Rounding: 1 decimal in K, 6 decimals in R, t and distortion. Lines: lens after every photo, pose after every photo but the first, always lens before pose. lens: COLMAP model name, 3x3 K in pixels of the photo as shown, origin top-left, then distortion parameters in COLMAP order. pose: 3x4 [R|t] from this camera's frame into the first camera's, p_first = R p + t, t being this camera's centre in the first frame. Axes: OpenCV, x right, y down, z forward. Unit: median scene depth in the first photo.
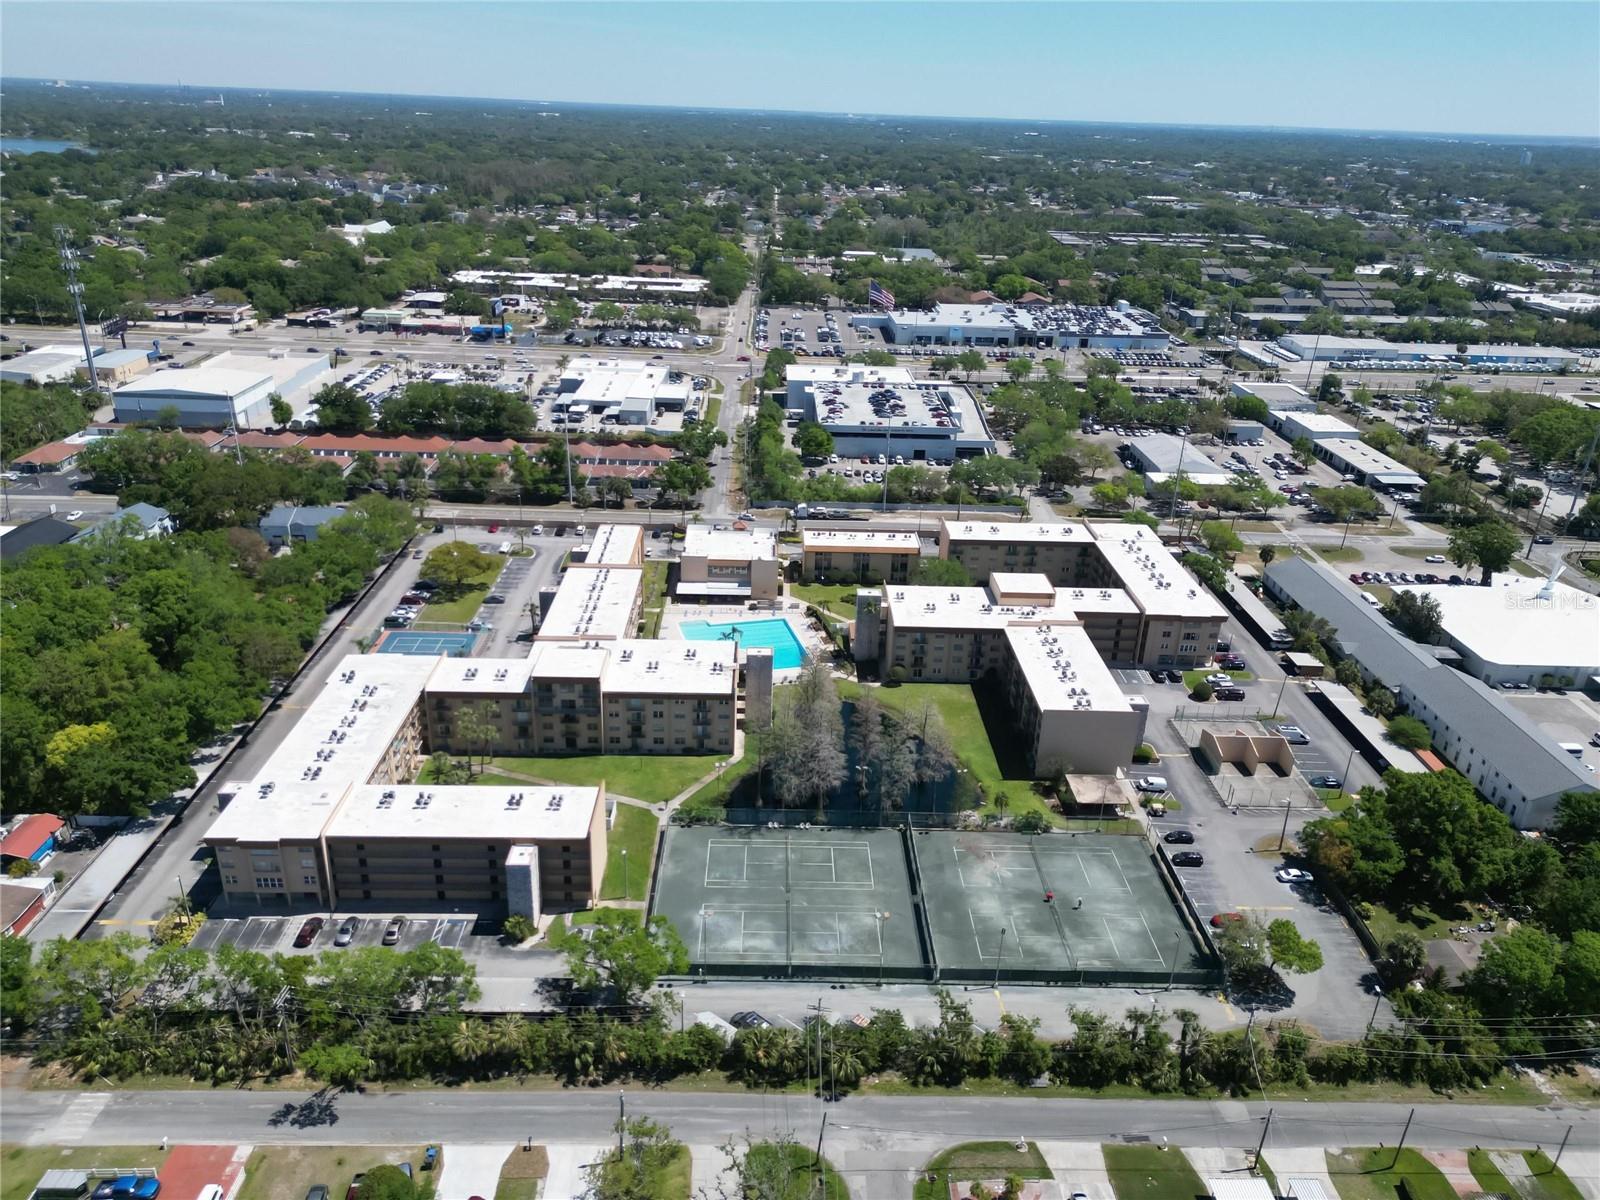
lens RADIAL K [[1121.6, 0, 801.5], [0, 1121.6, 599.6], [0, 0, 1]] dist [0.076826, -0.078321]
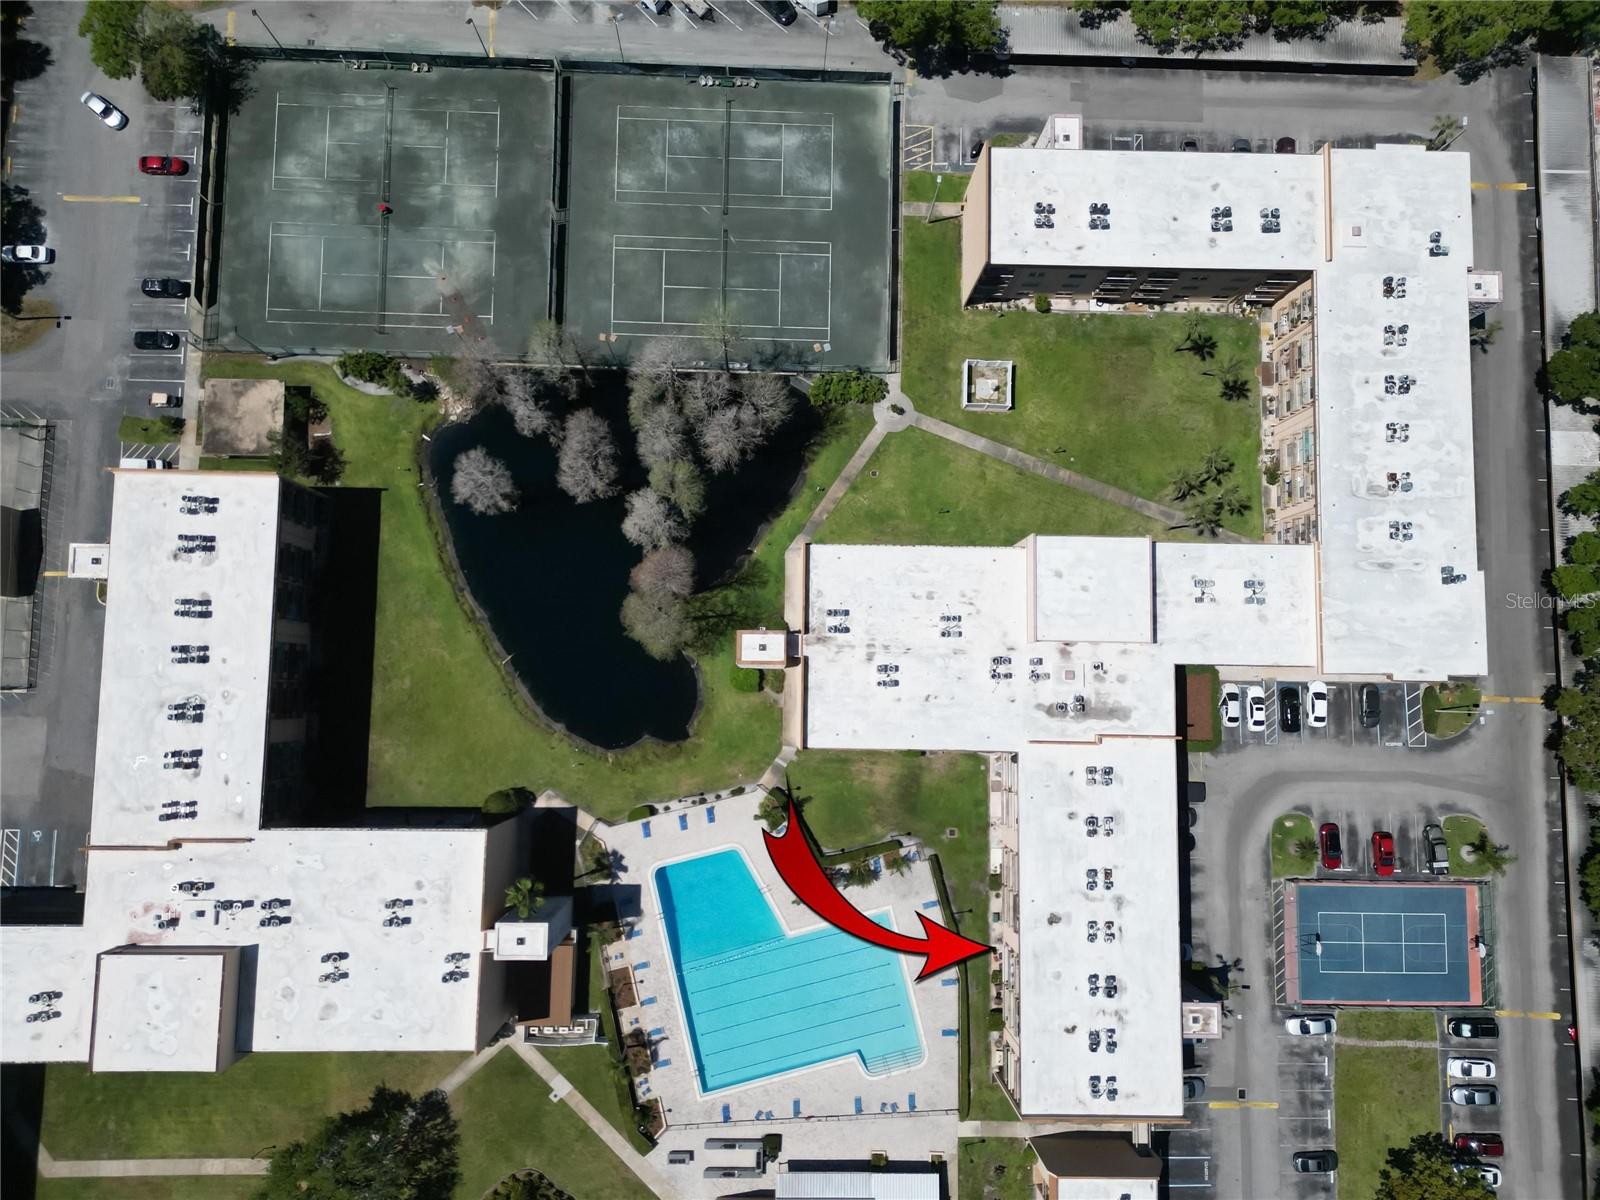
lens RADIAL K [[1121.6, 0, 801.5], [0, 1121.6, 599.6], [0, 0, 1]] dist [0.076826, -0.078321]
pose [[-0.997169, -0.042723, -0.061874, -0.017916], [-0.045009, -0.320035, 0.946336, -0.372988], [-0.060233, 0.946442, 0.317206, 0.647172]]
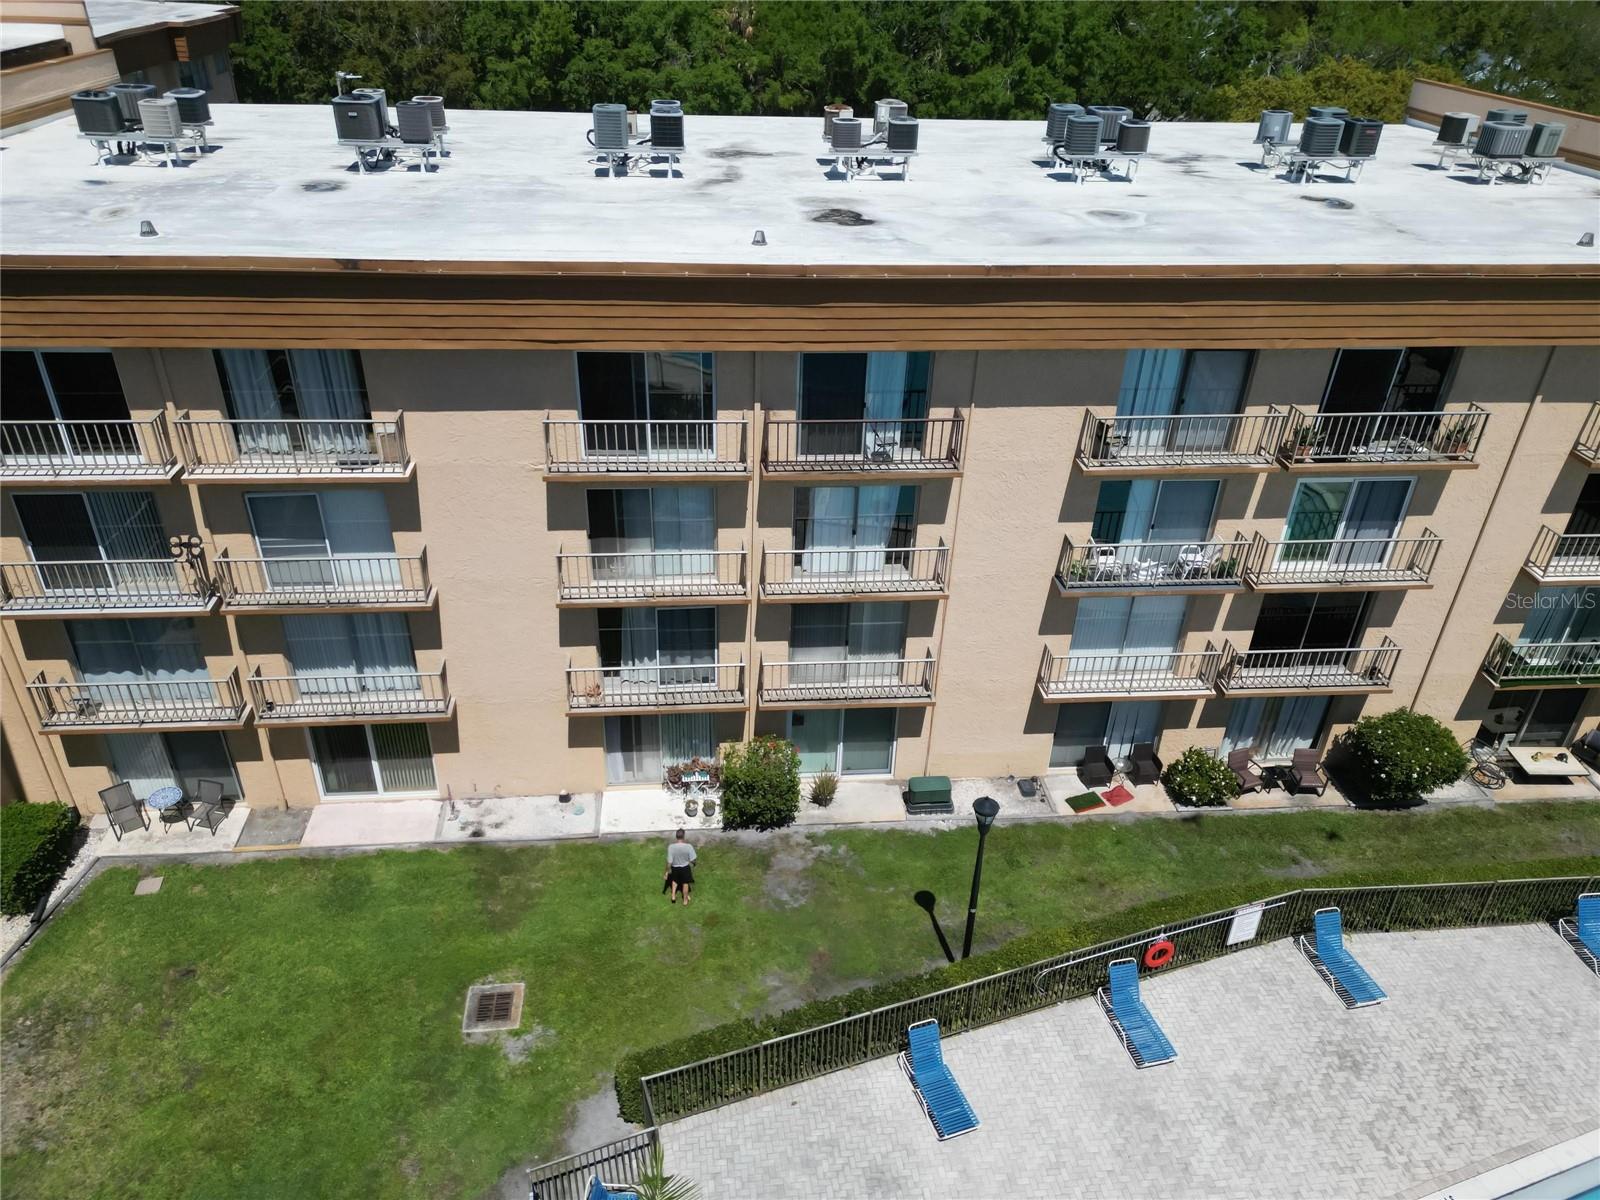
lens RADIAL K [[1114.7, 0, 800.9], [0, 1114.7, 605.0], [0, 0, 1]] dist [0.080539, -0.077555]
pose [[0.069765, 0.491991, -0.867801, -0.060894], [-0.423443, 0.802265, 0.420794, -0.007644], [0.903232, 0.338108, 0.264300, 0.885730]]
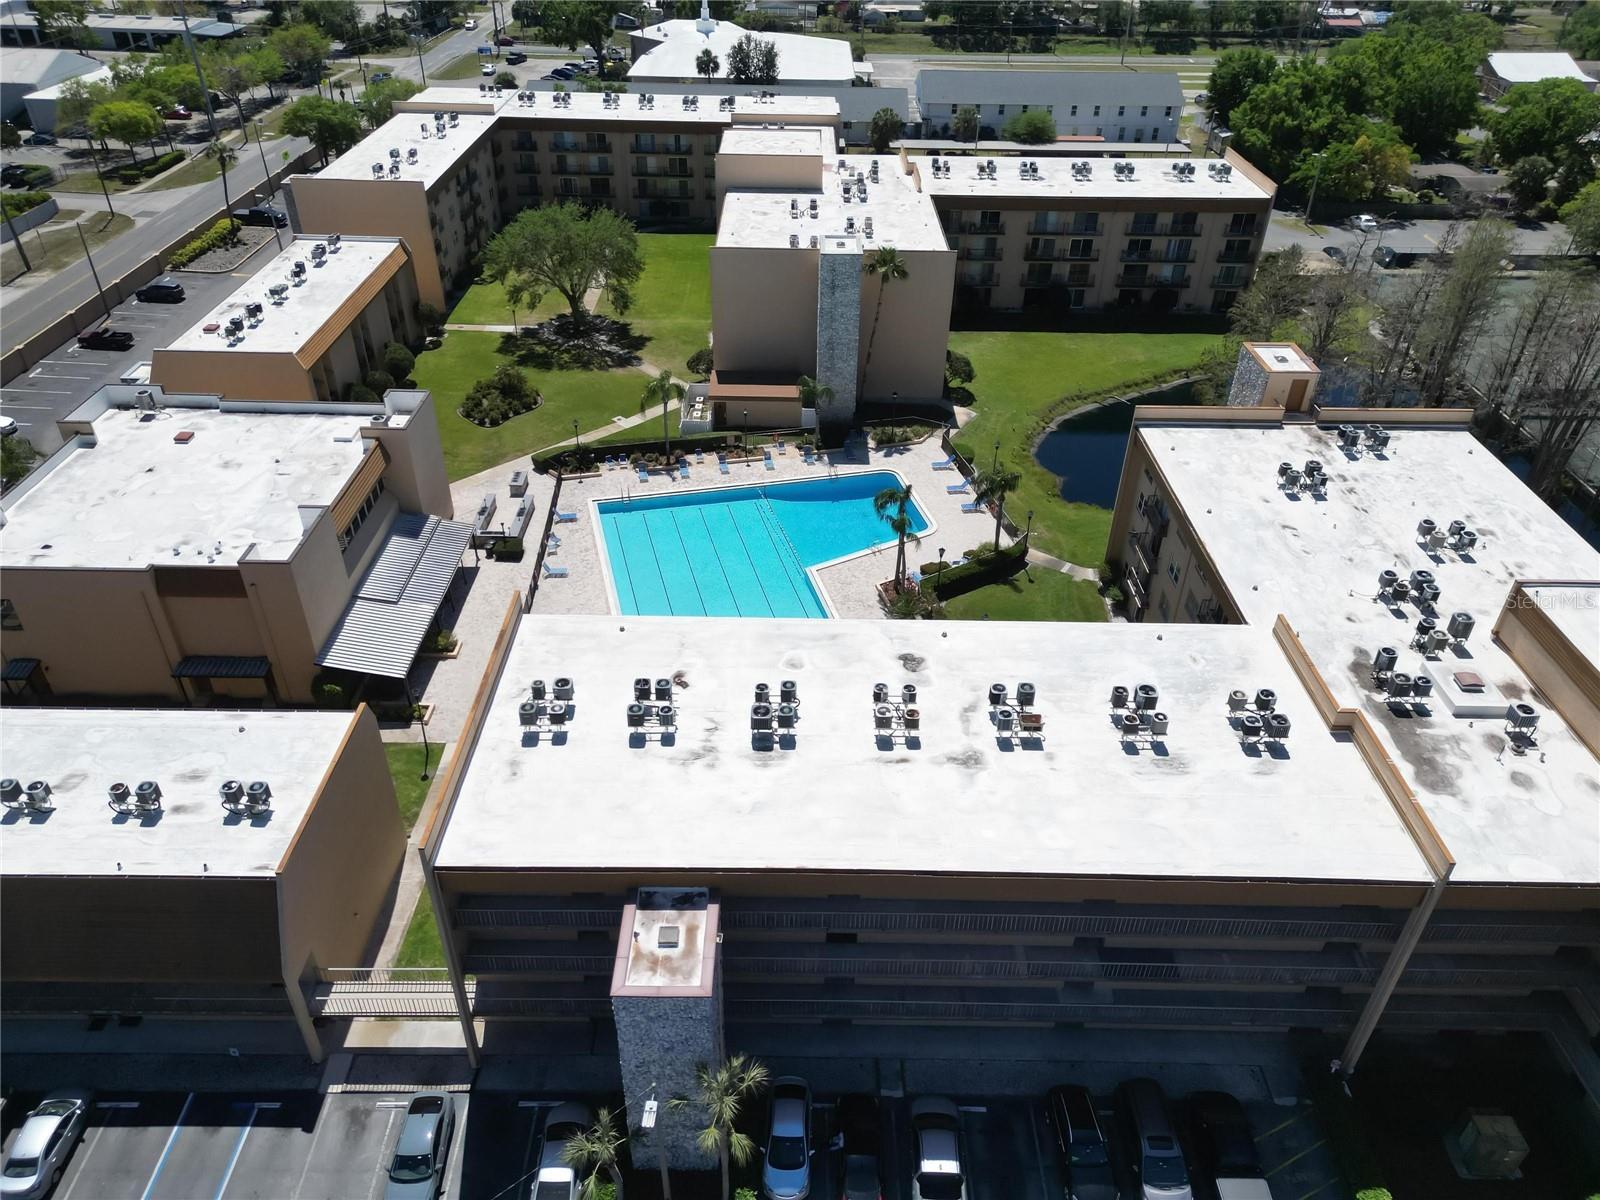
lens RADIAL K [[1114.7, 0, 800.9], [0, 1114.7, 605.0], [0, 0, 1]] dist [0.080539, -0.077555]
pose [[0.023902, -0.600653, 0.799152, -0.306330], [0.384883, 0.743293, 0.547157, -0.123339], [-0.922656, 0.294502, 0.248947, 0.866213]]
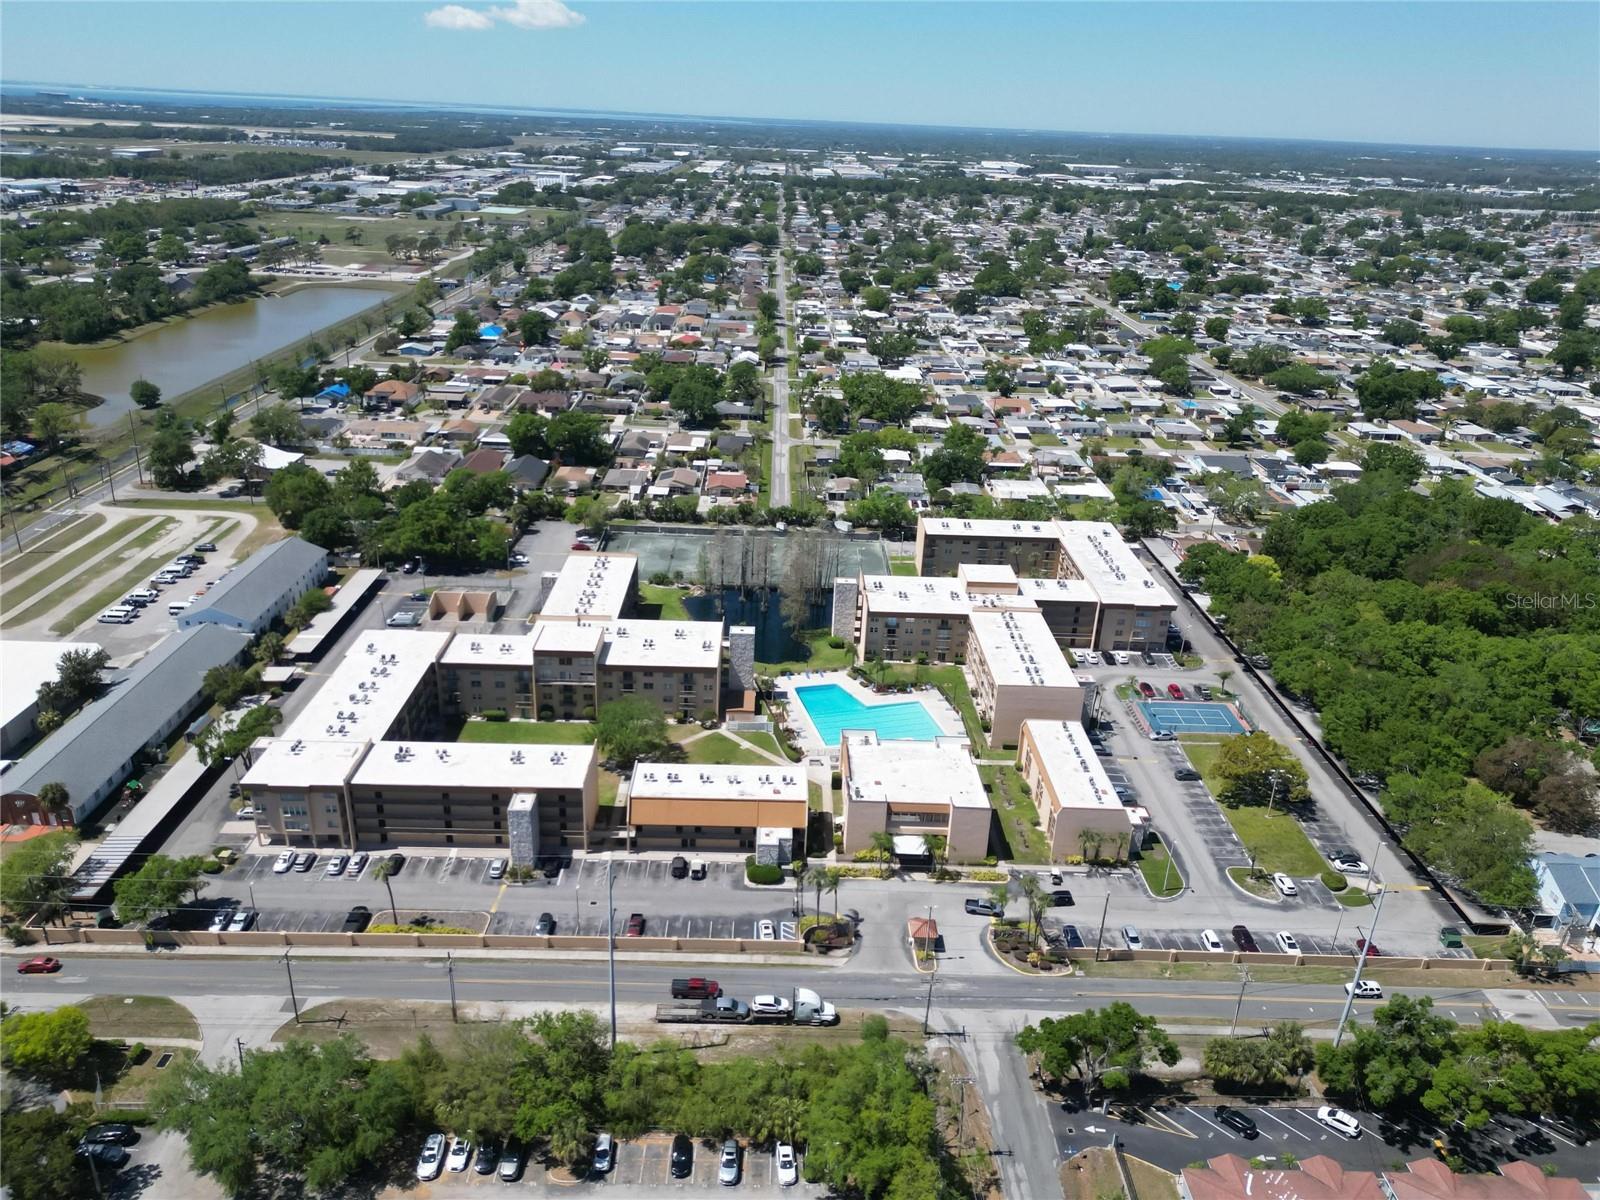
lens RADIAL K [[1117.7, 0, 800.0], [0, 1117.7, 600.0], [0, 0, 1]] dist [0.086382, -0.093413]
pose [[-0.997177, -0.071433, -0.023157, 0.031801], [-0.065790, 0.682382, 0.728029, -0.664681], [-0.036203, 0.727497, -0.685155, 1.493742]]
